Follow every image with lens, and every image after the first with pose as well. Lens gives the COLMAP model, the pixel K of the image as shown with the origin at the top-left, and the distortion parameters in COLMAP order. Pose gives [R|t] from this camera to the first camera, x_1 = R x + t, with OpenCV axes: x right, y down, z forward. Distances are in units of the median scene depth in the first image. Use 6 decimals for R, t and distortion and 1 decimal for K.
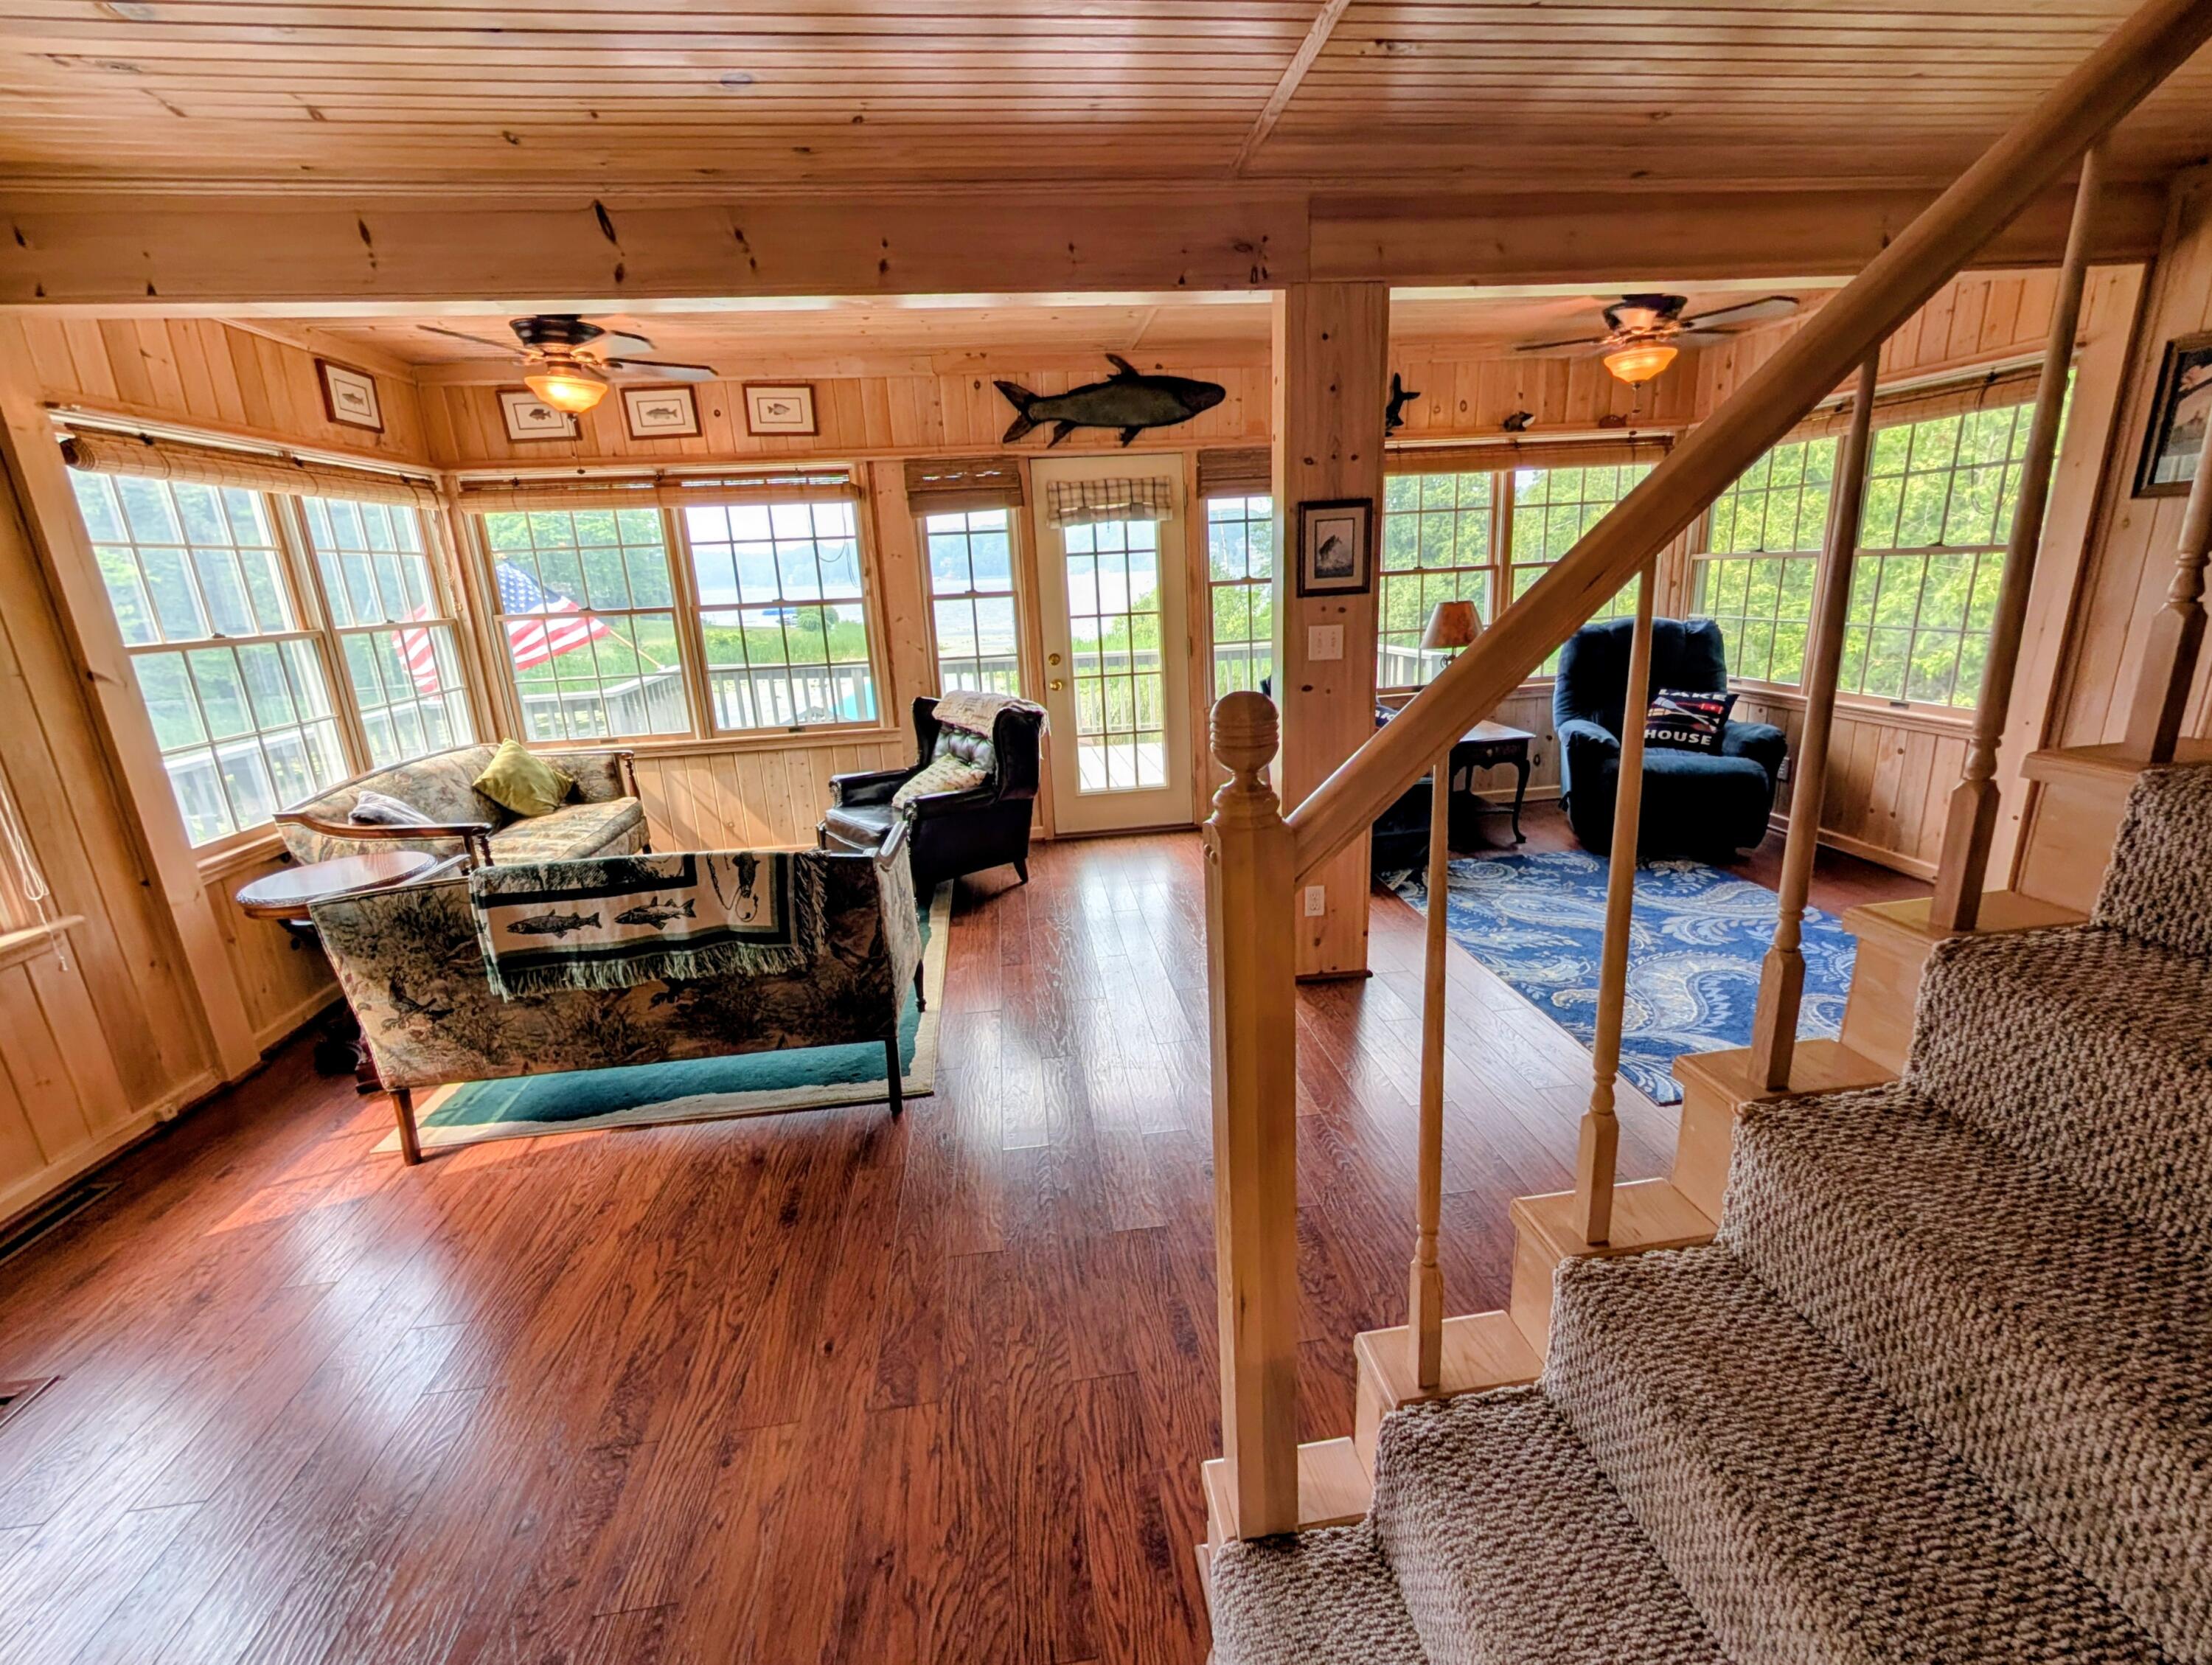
lens RADIAL K [[927.9, 0, 1107.1], [0, 927.9, 824.6], [0, 0, 1]] dist [0.000253, 0.000402]
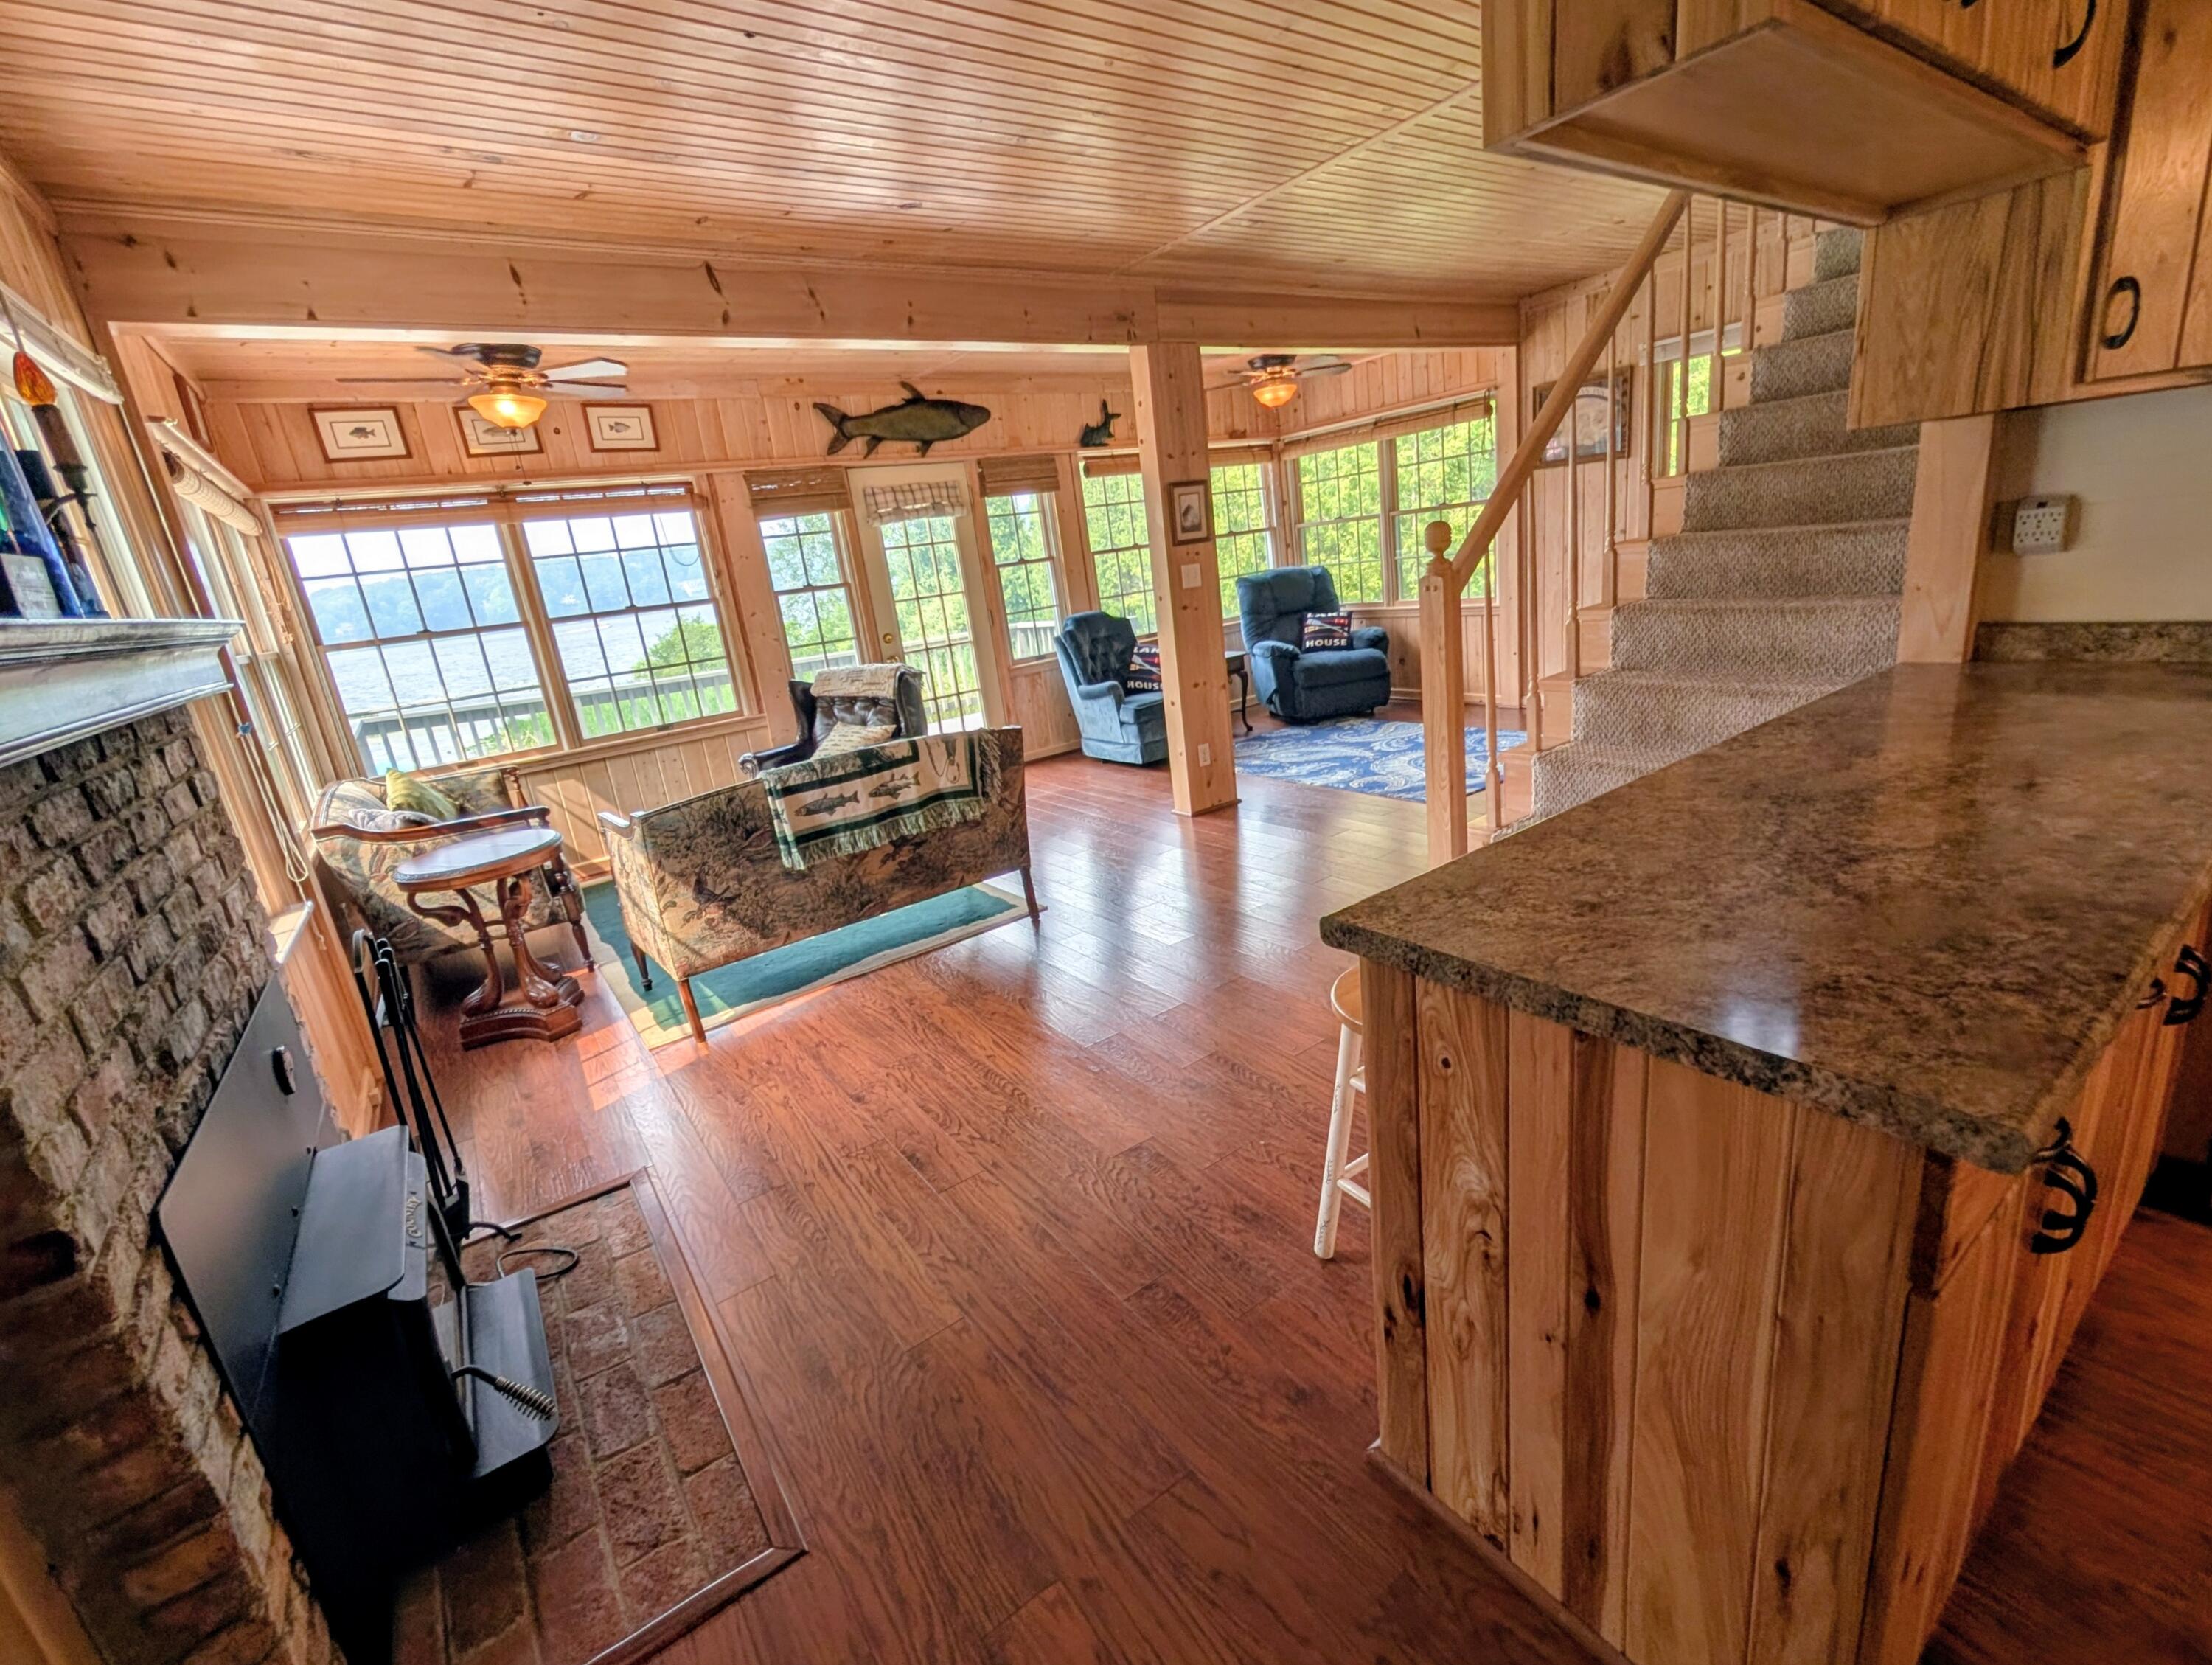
lens RADIAL K [[963.3, 0, 1107.5], [0, 963.3, 825.4], [0, 0, 1]] dist [0.000732, -0.000518]
pose [[0.875000, -0.187756, 0.446231, -0.567800], [0.203503, 0.978990, 0.012878, 0.131104], [-0.439273, 0.079541, 0.894825, -0.262714]]
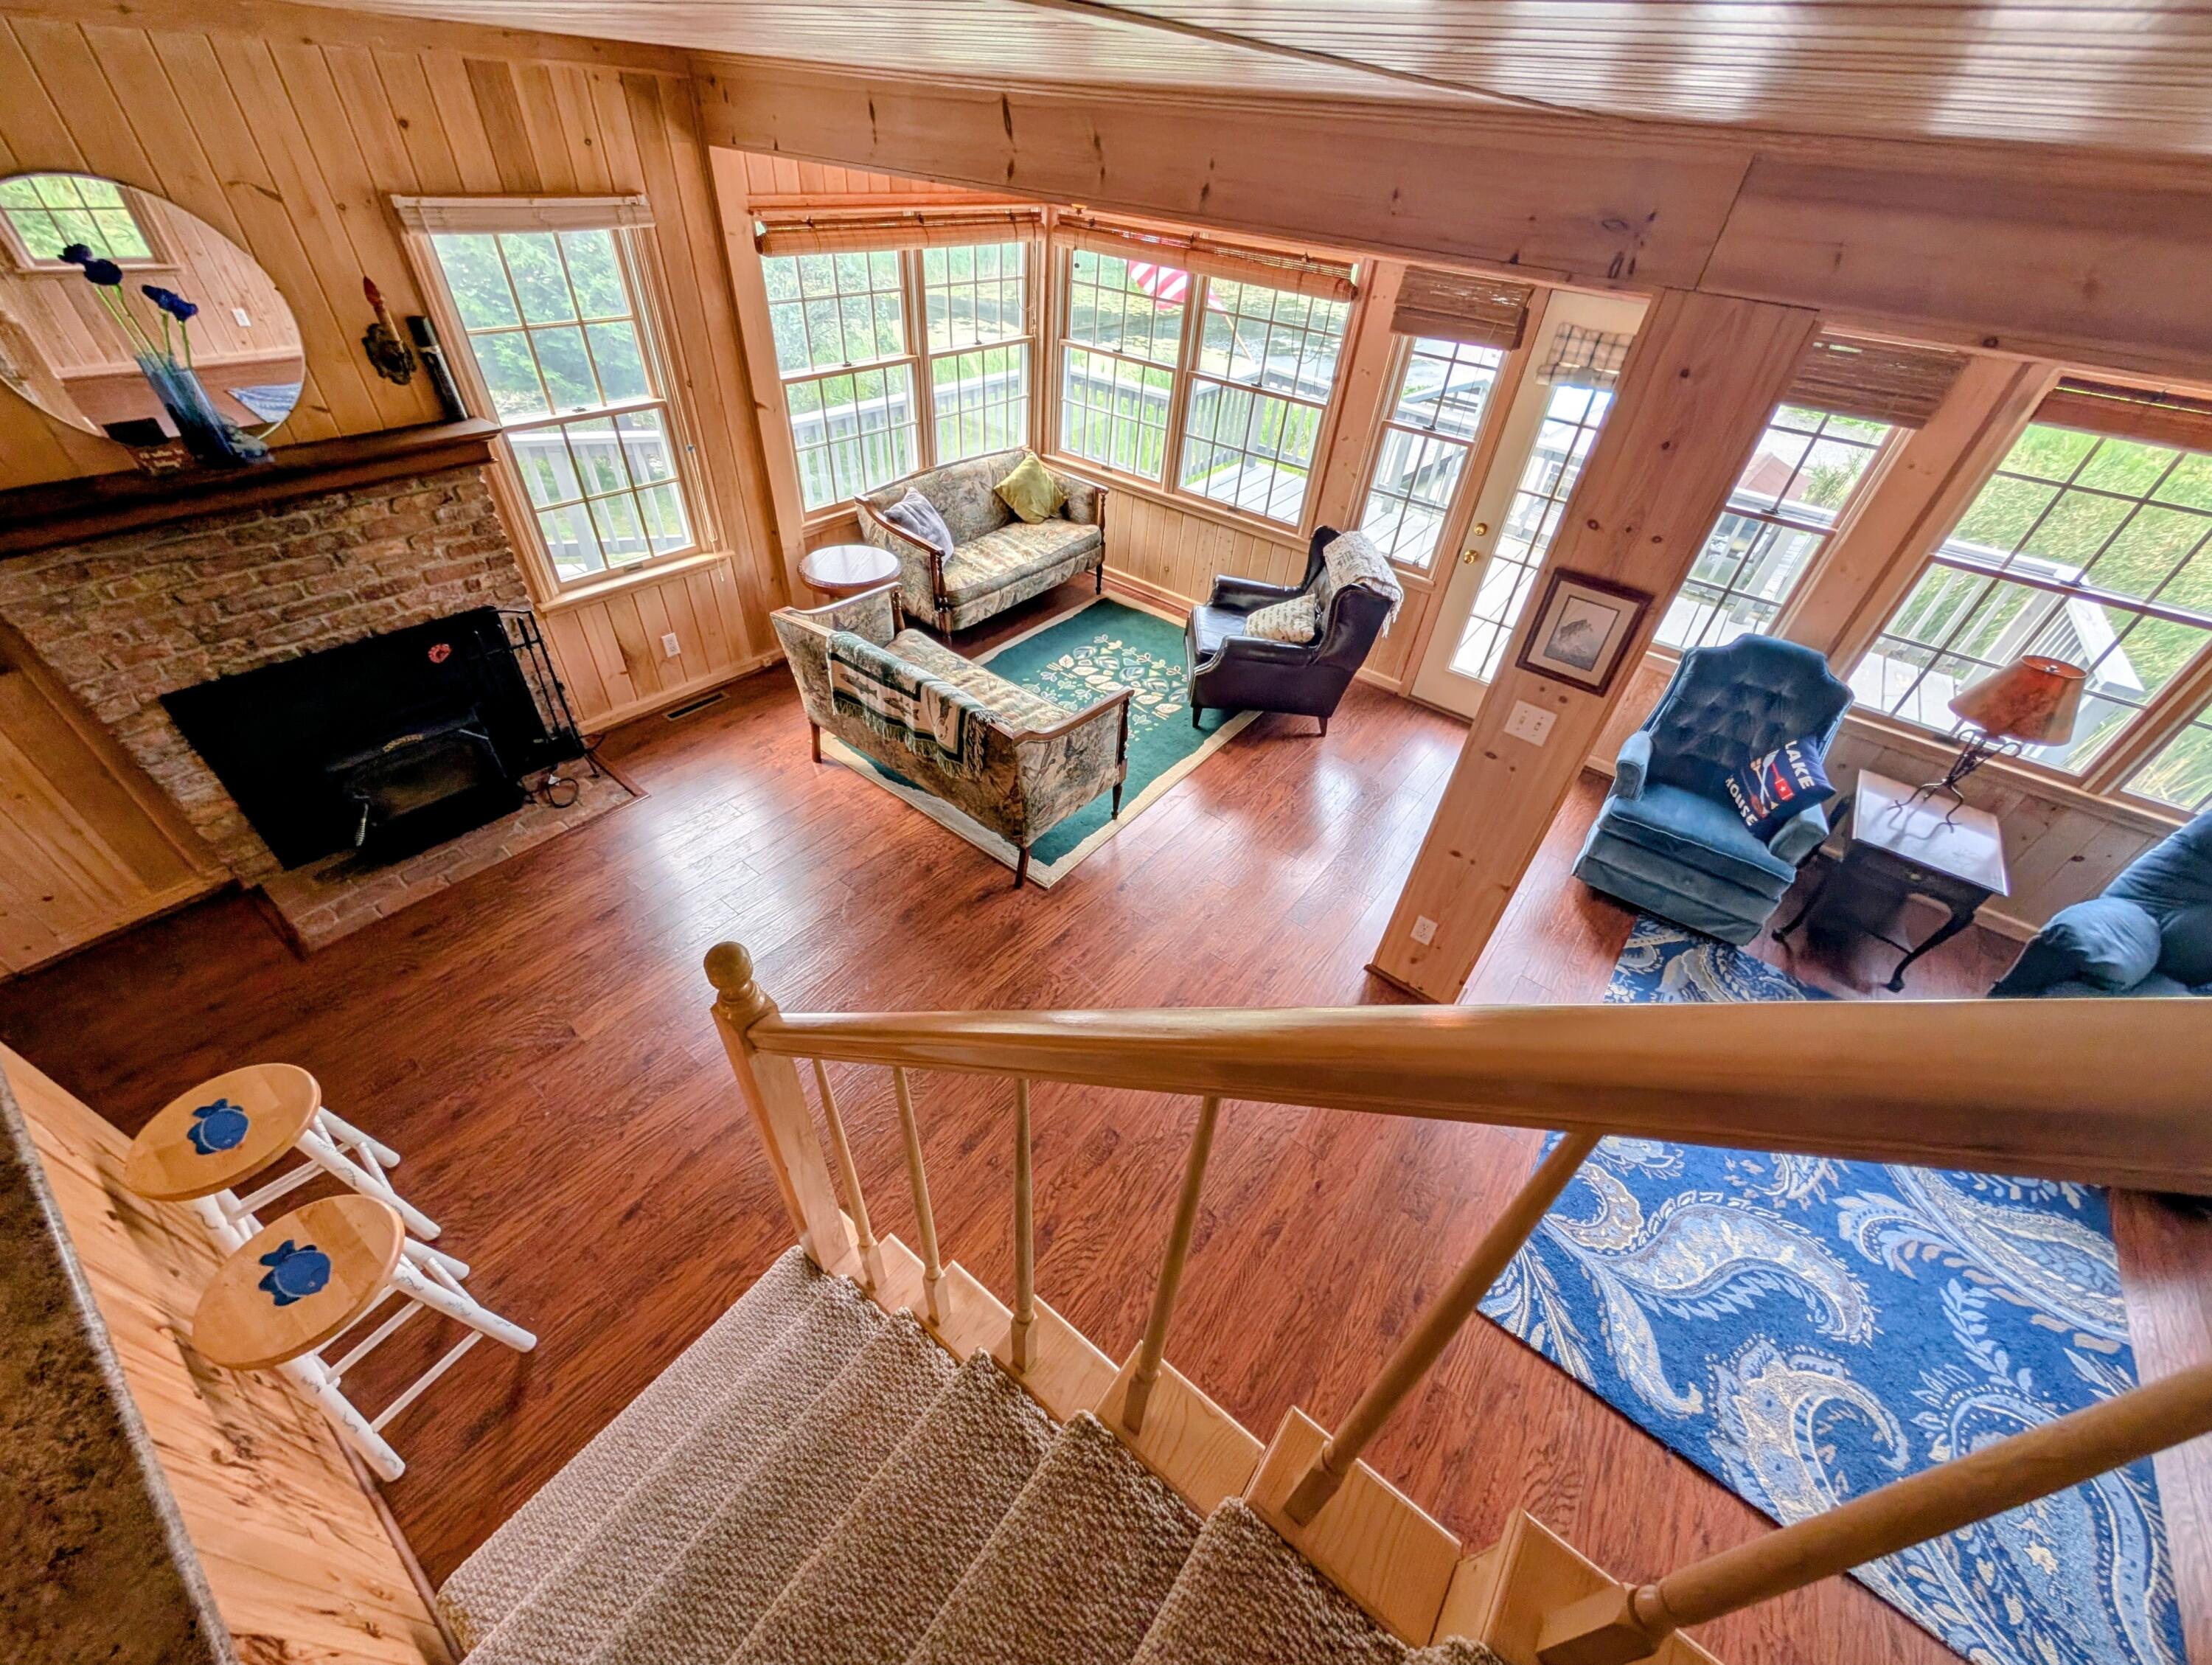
lens RADIAL K [[838.0, 0, 1105.2], [0, 838.0, 824.3], [0, 0, 1]] dist [0.000092, 0.000231]
pose [[0.704880, 0.527457, -0.474271, 0.328844], [-0.287490, 0.823682, 0.488772, -0.337833], [0.648454, -0.208177, 0.732236, 0.118070]]
